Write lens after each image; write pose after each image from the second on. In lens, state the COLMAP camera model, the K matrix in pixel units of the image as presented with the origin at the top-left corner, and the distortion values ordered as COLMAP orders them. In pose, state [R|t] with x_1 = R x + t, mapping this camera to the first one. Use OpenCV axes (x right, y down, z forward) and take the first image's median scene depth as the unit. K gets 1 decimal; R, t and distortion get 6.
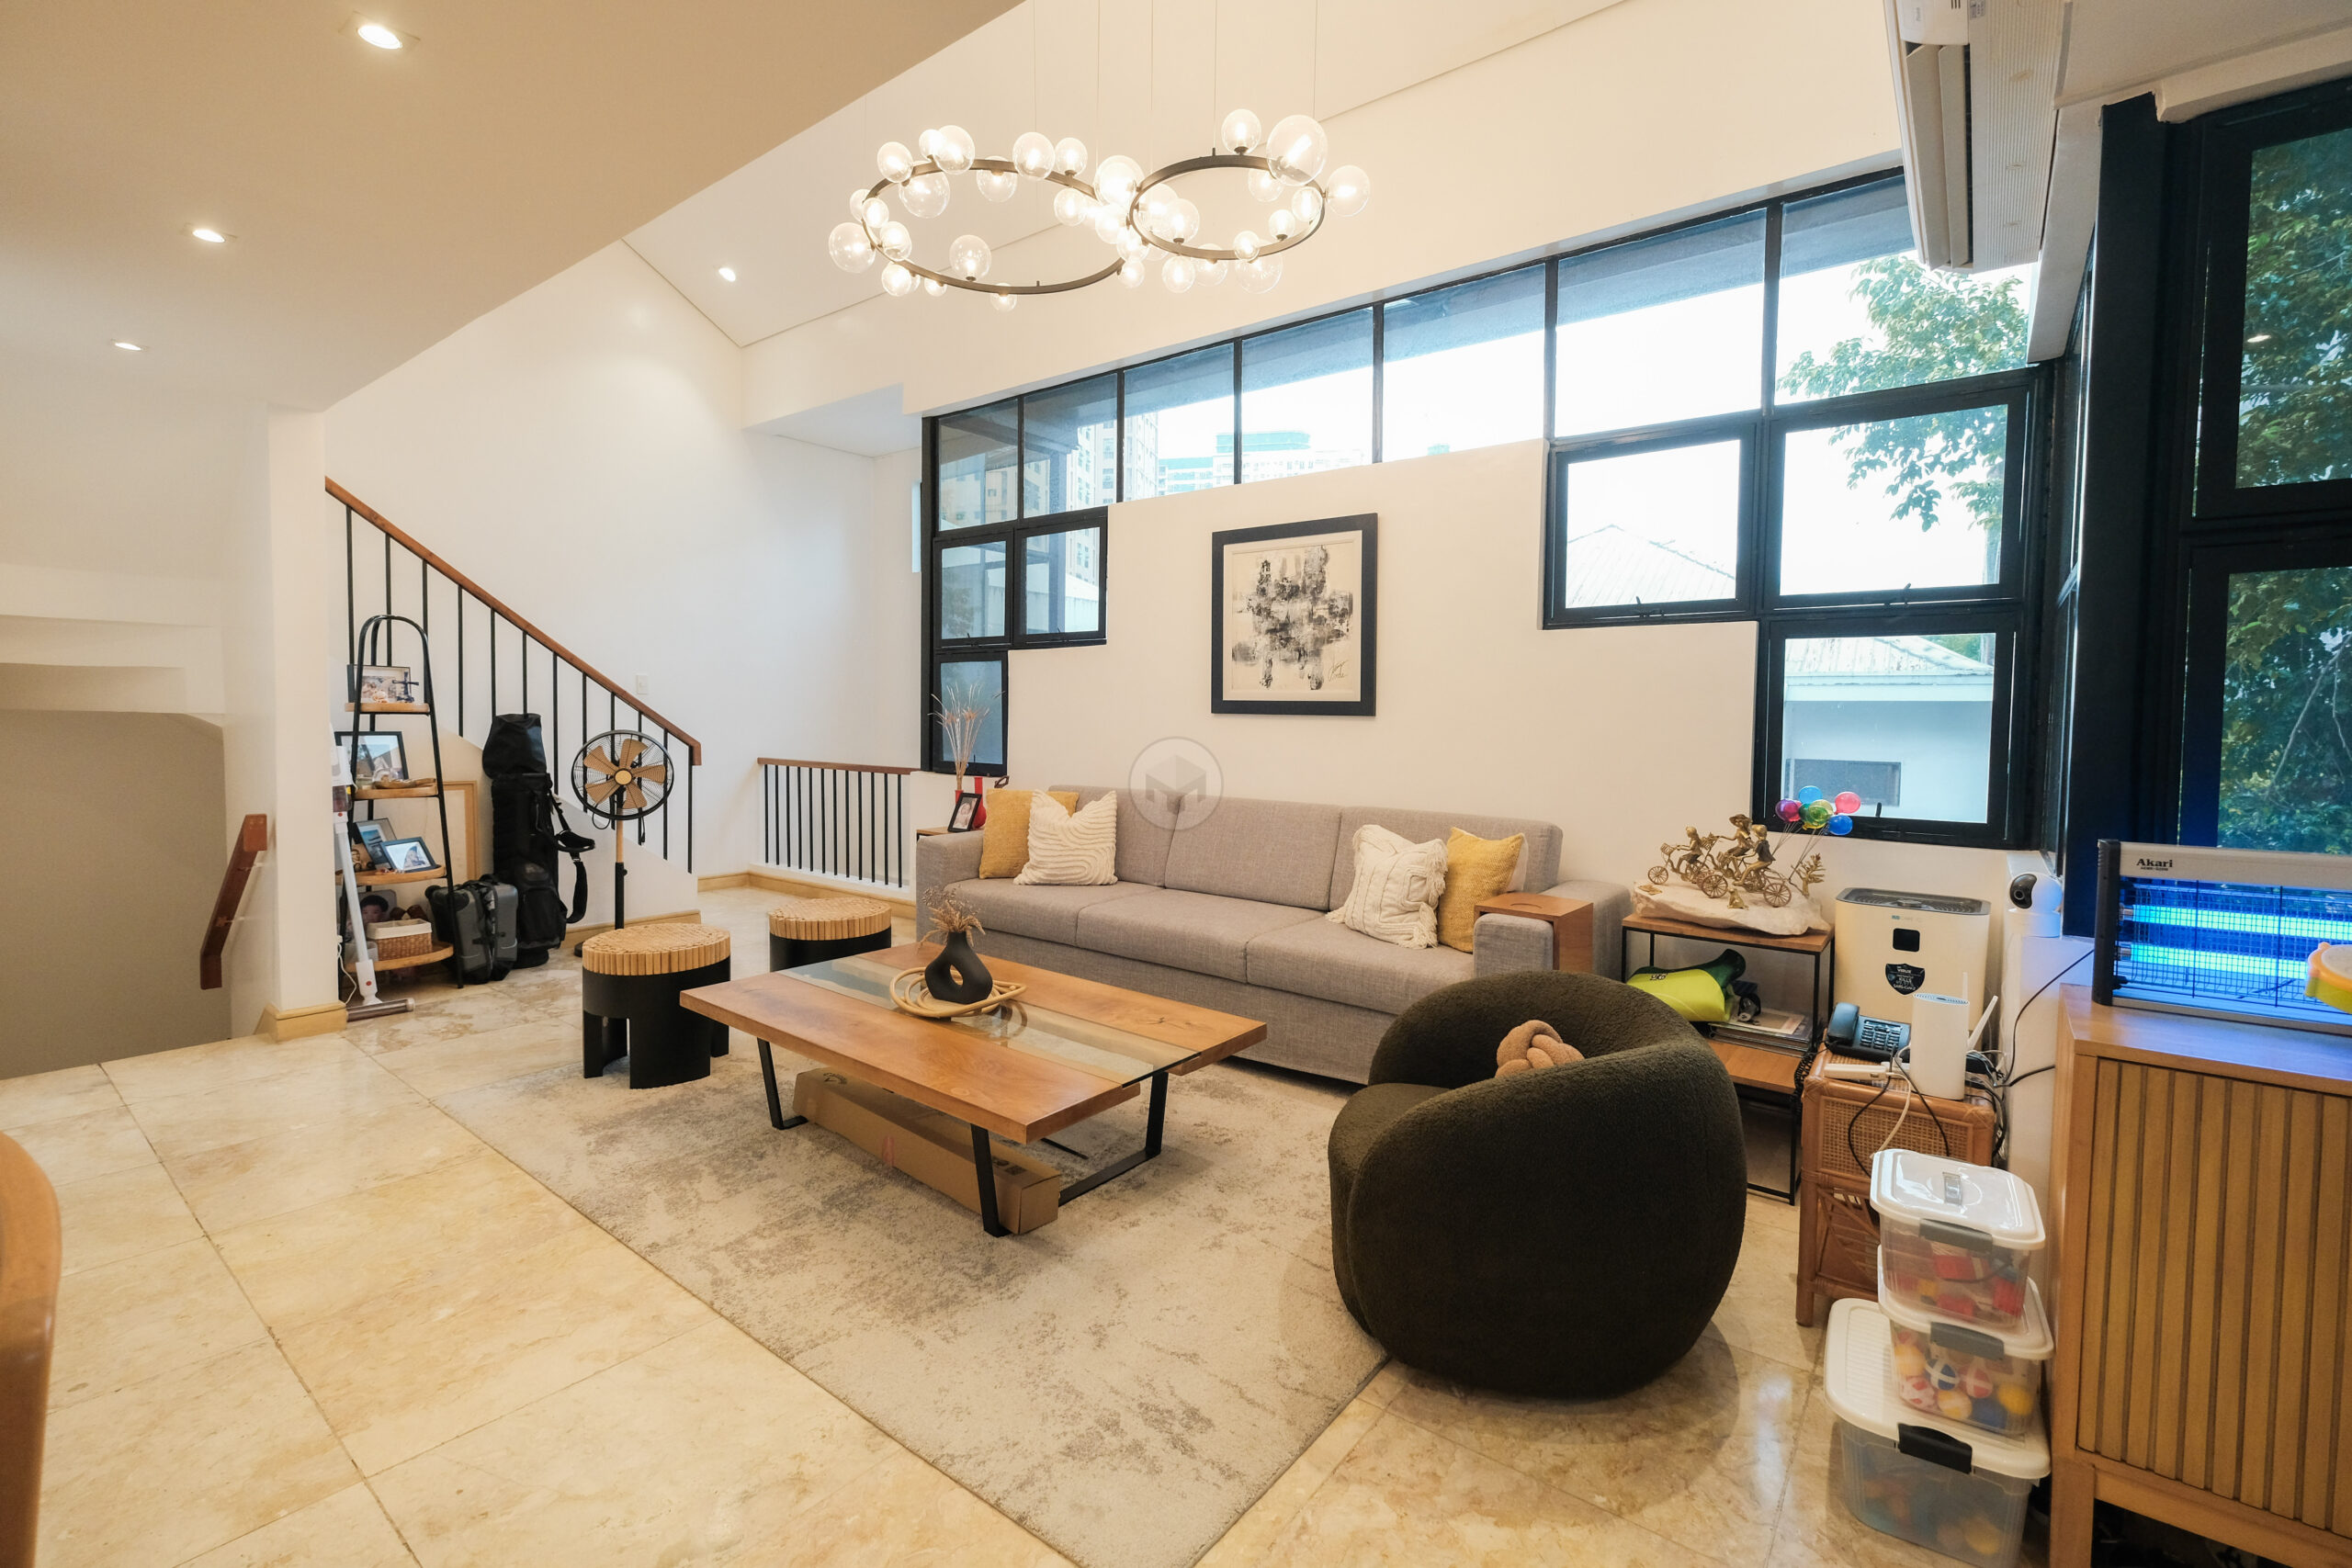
lens RADIAL K [[1019.8, 0, 1180.8], [0, 1019.8, 760.7], [0, 0, 1]] dist [-0.002532, 0.000388]
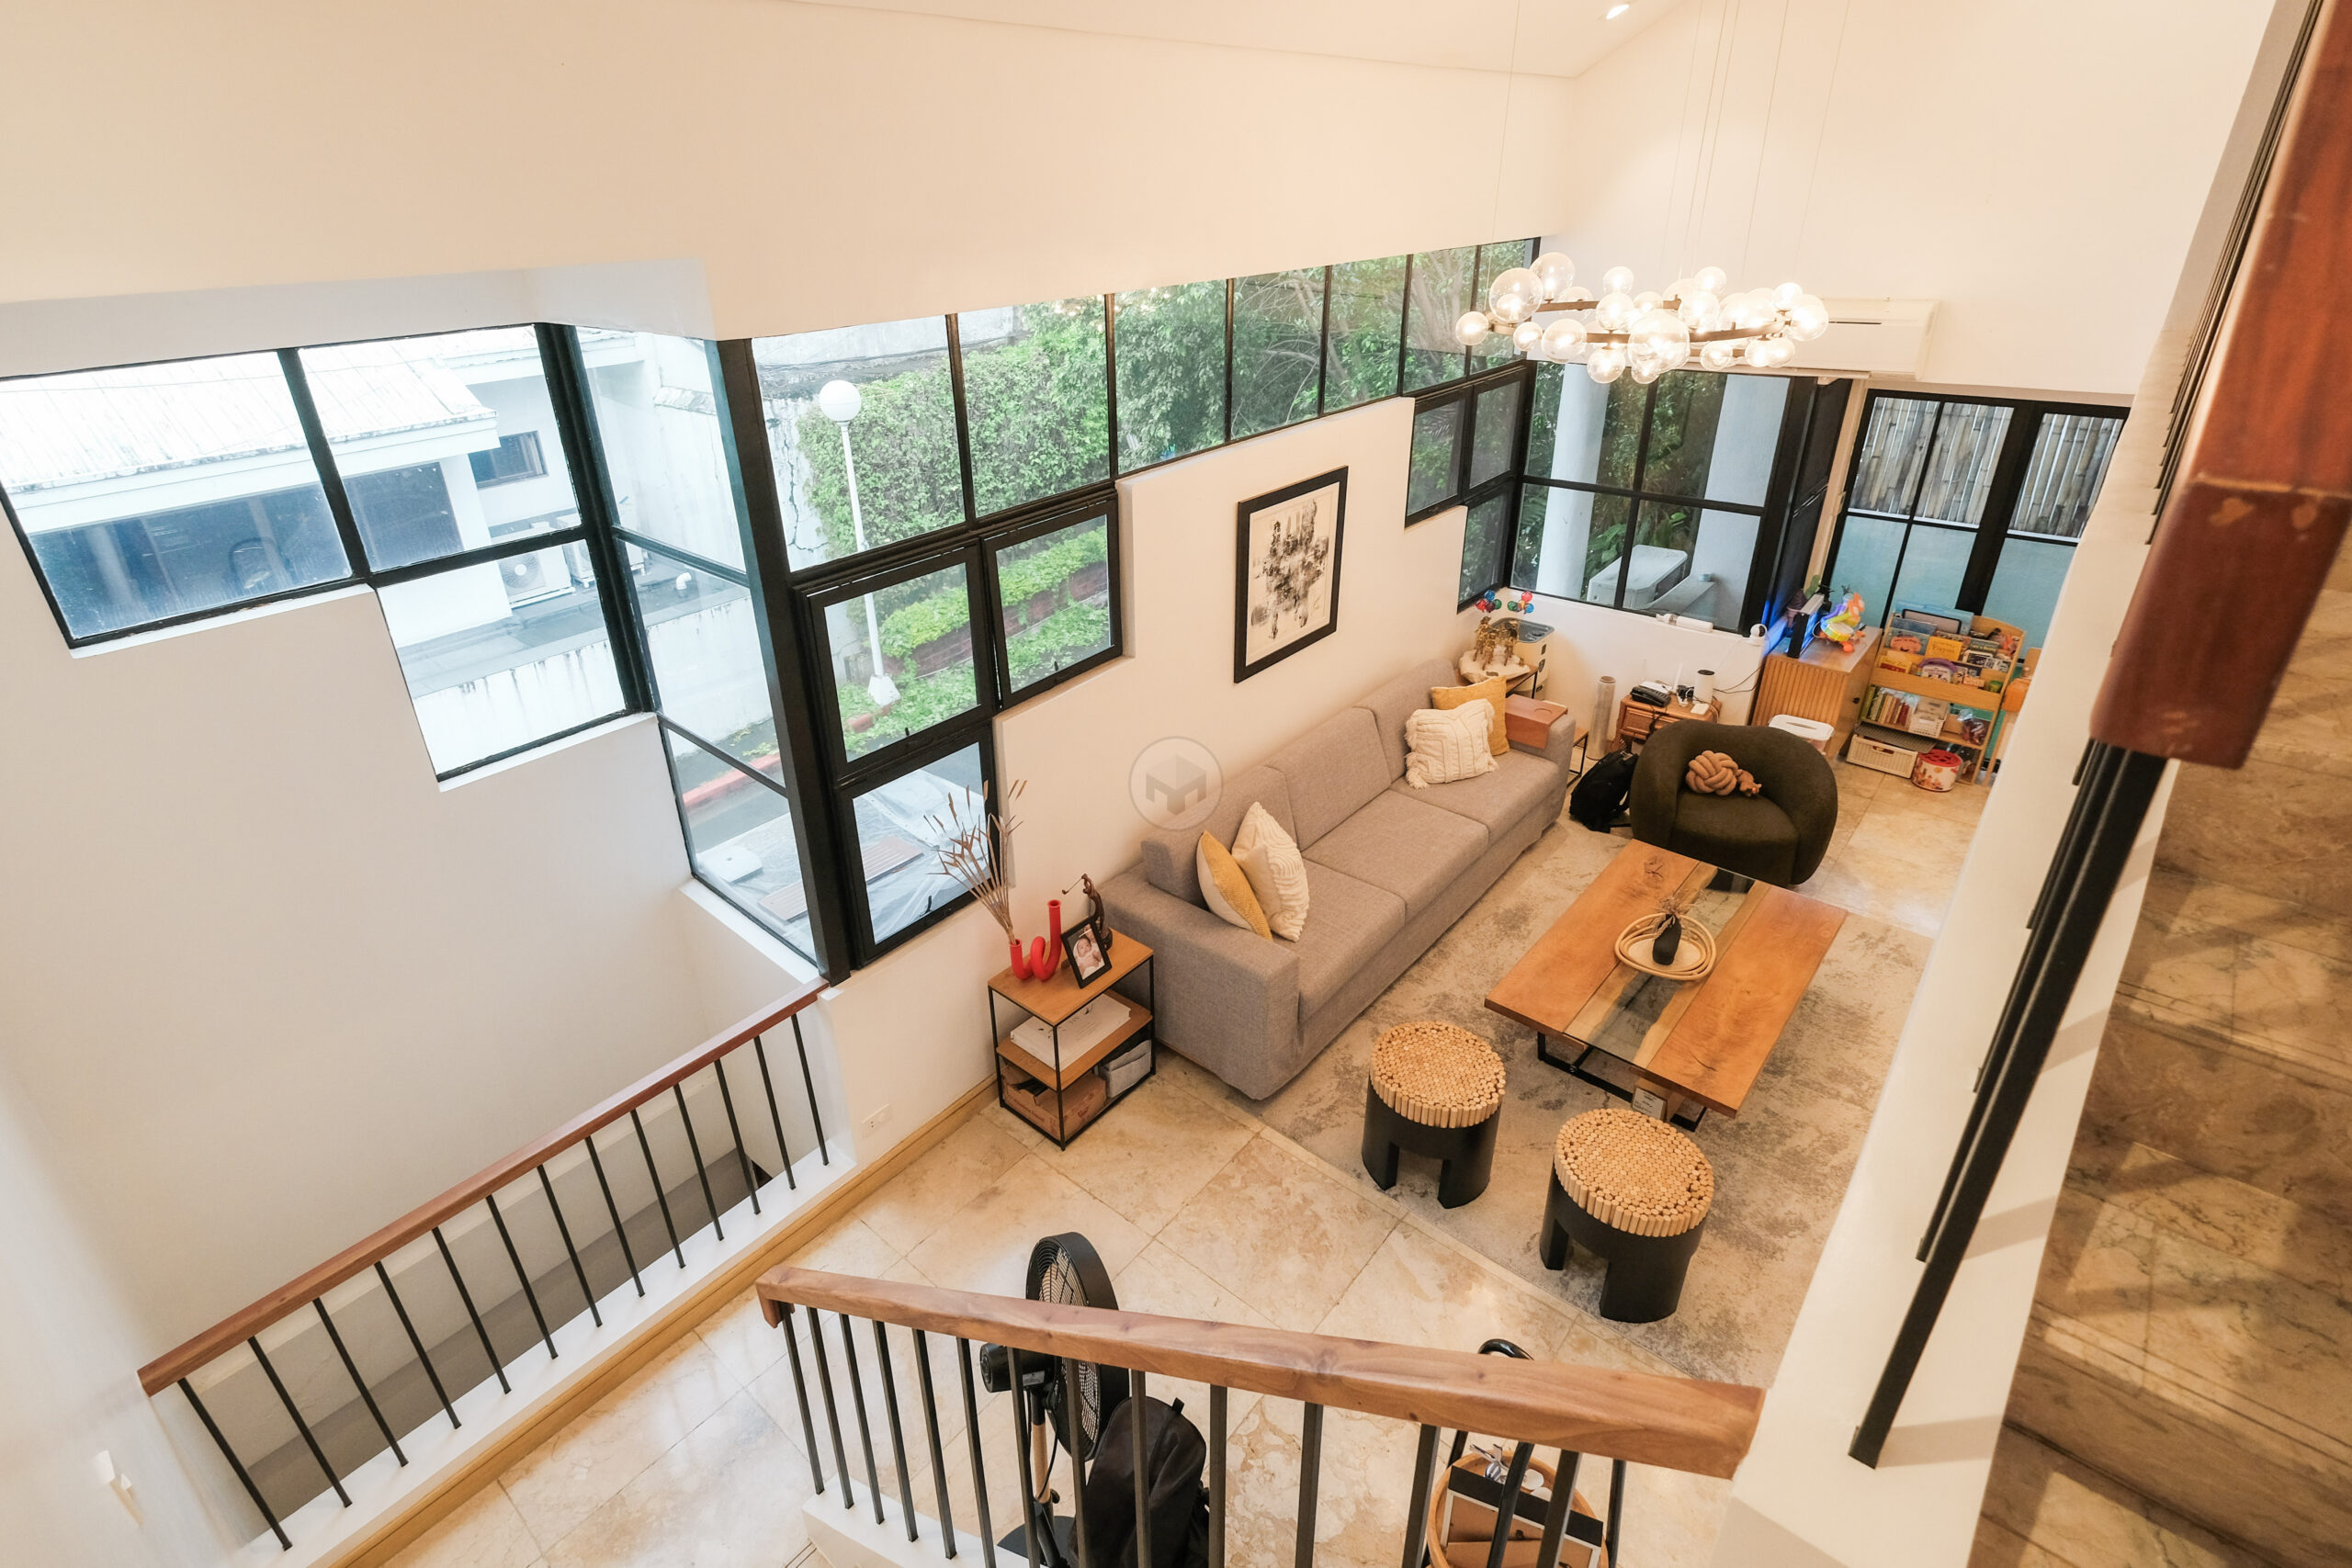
lens RADIAL K [[1115.0, 0, 1132.4], [0, 1115.0, 721.2], [0, 0, 1]] dist [-0.001669, -0.001696]
pose [[0.069357, -0.443187, 0.893742, -1.017098], [0.081481, 0.895423, 0.437697, -0.526004], [-0.994259, 0.042466, 0.098215, 1.074207]]
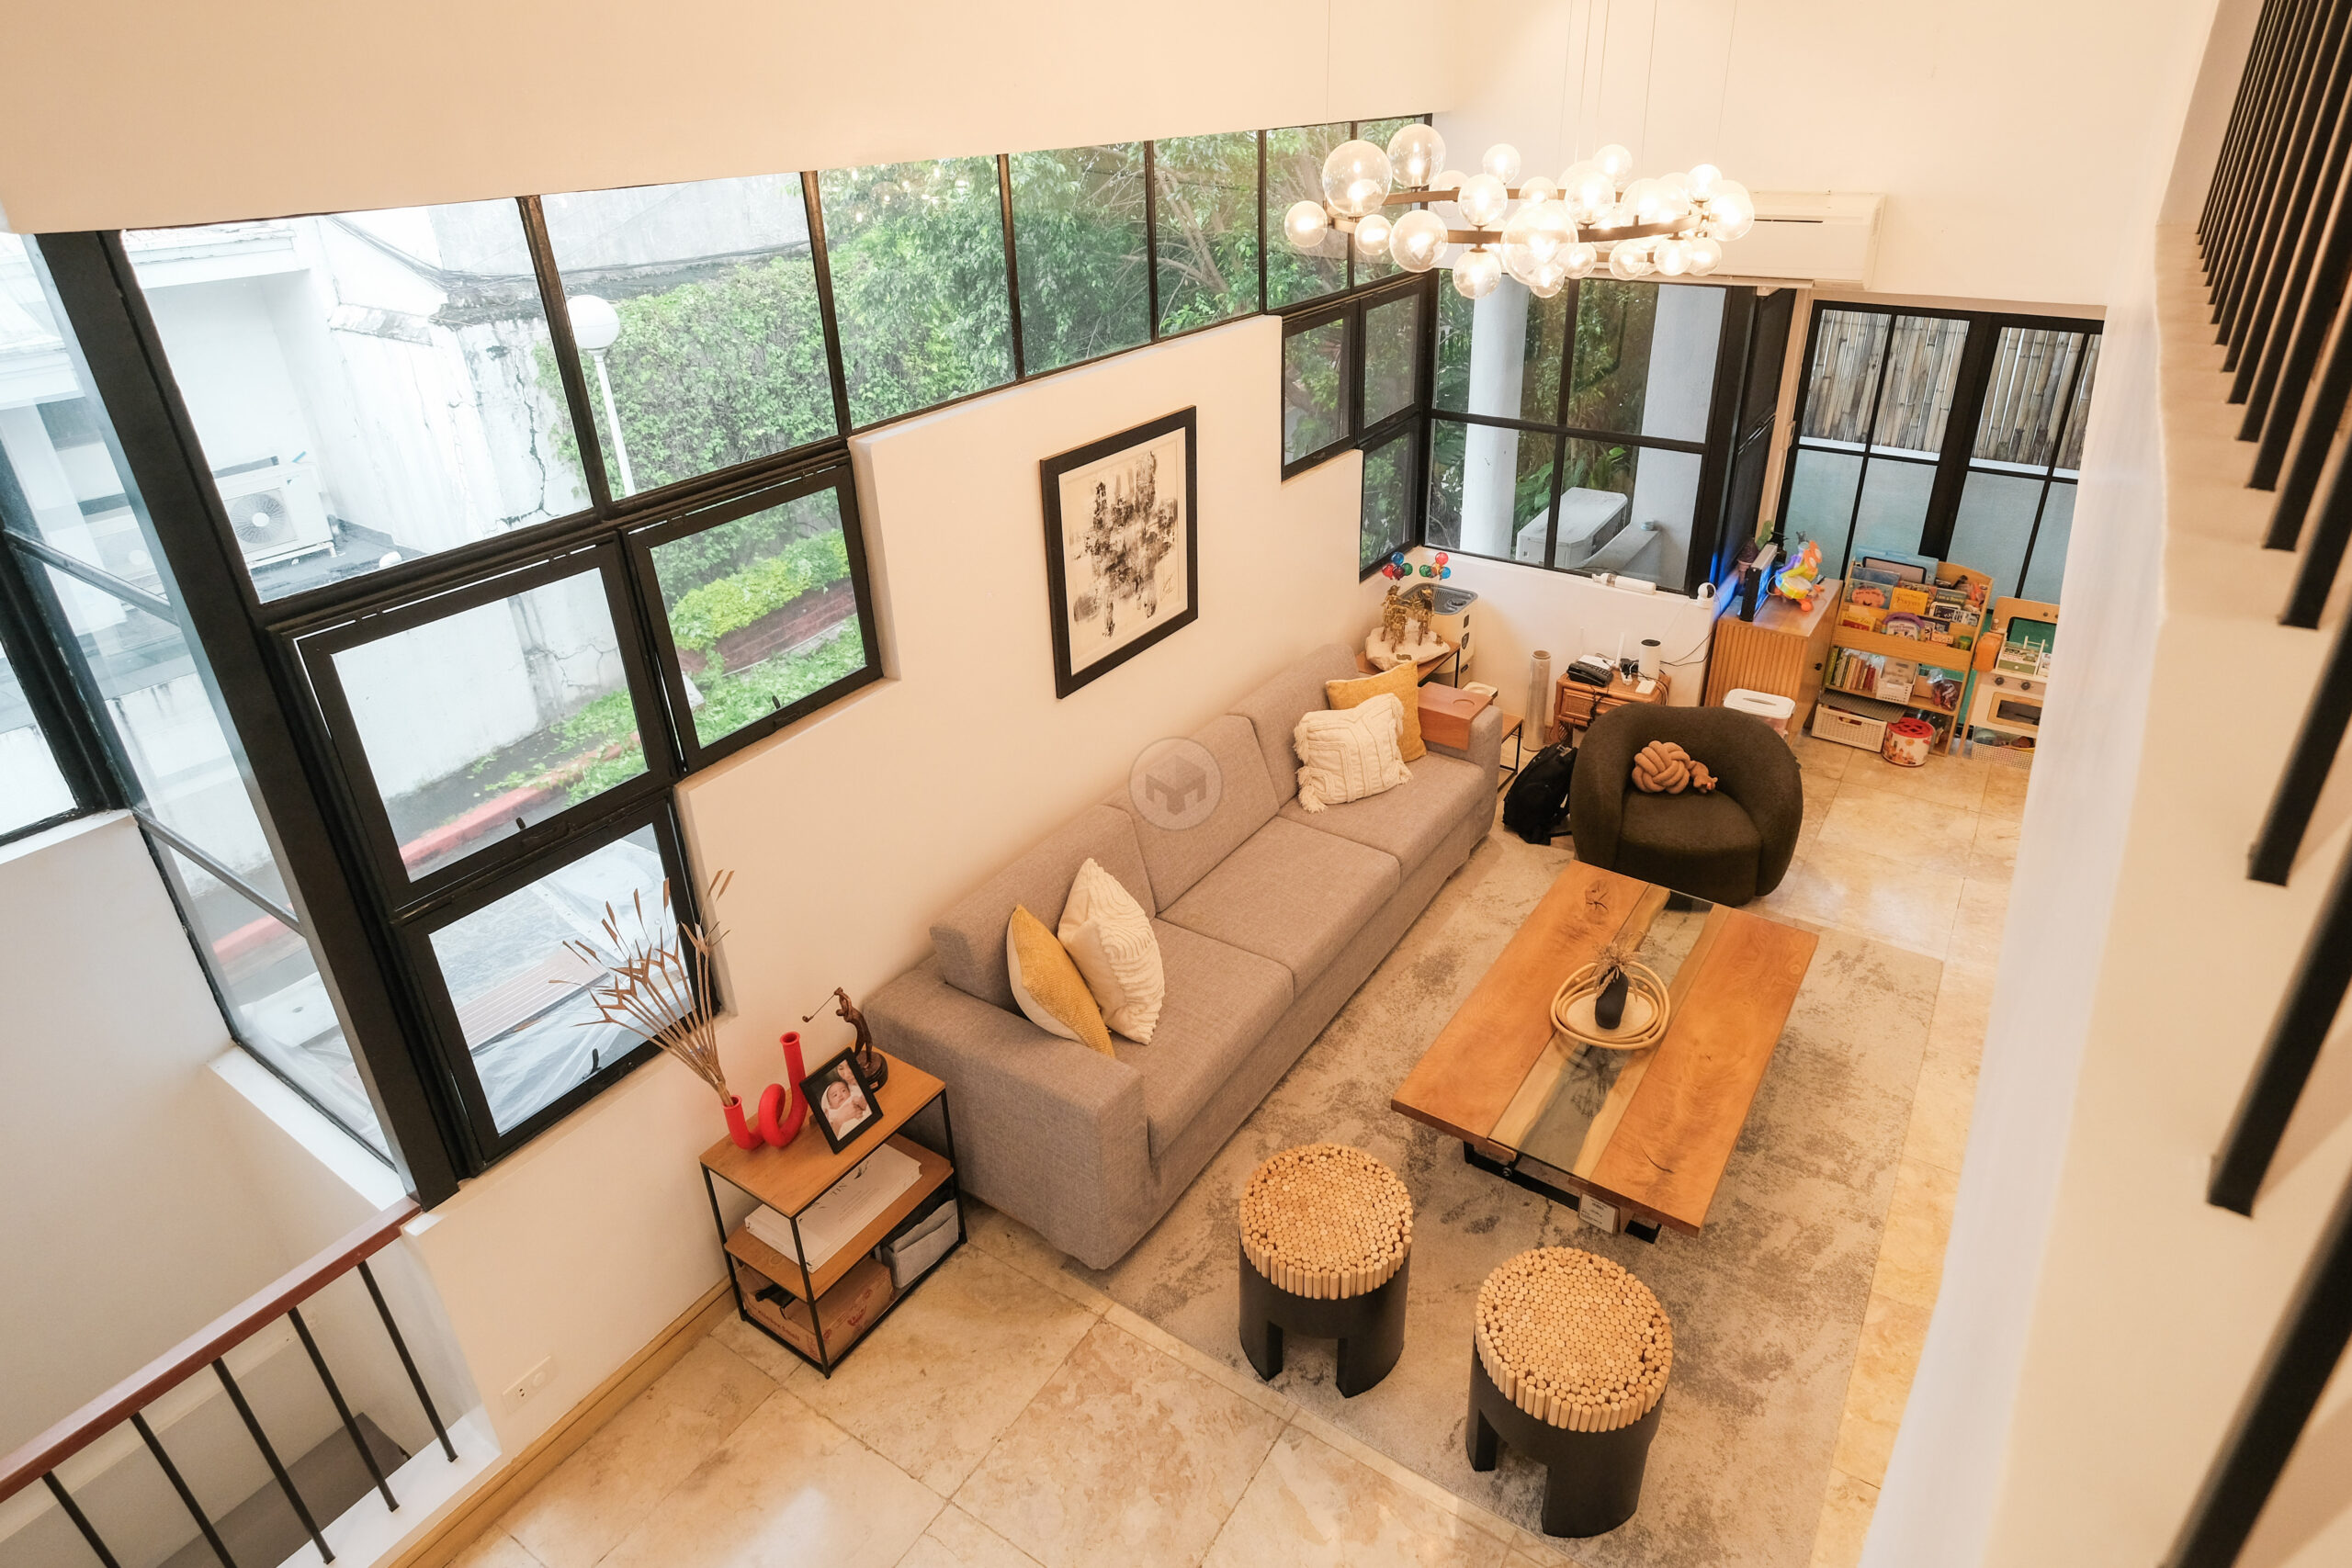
lens RADIAL K [[1294.3, 0, 1259.2], [0, 1294.3, 699.7], [0, 0, 1]] dist [0.004299, 0.000261]
pose [[-0.101004, -0.449614, 0.887494, -0.873062], [0.057923, 0.887885, 0.456405, -0.498282], [-0.993198, 0.097505, -0.063637, 0.989685]]
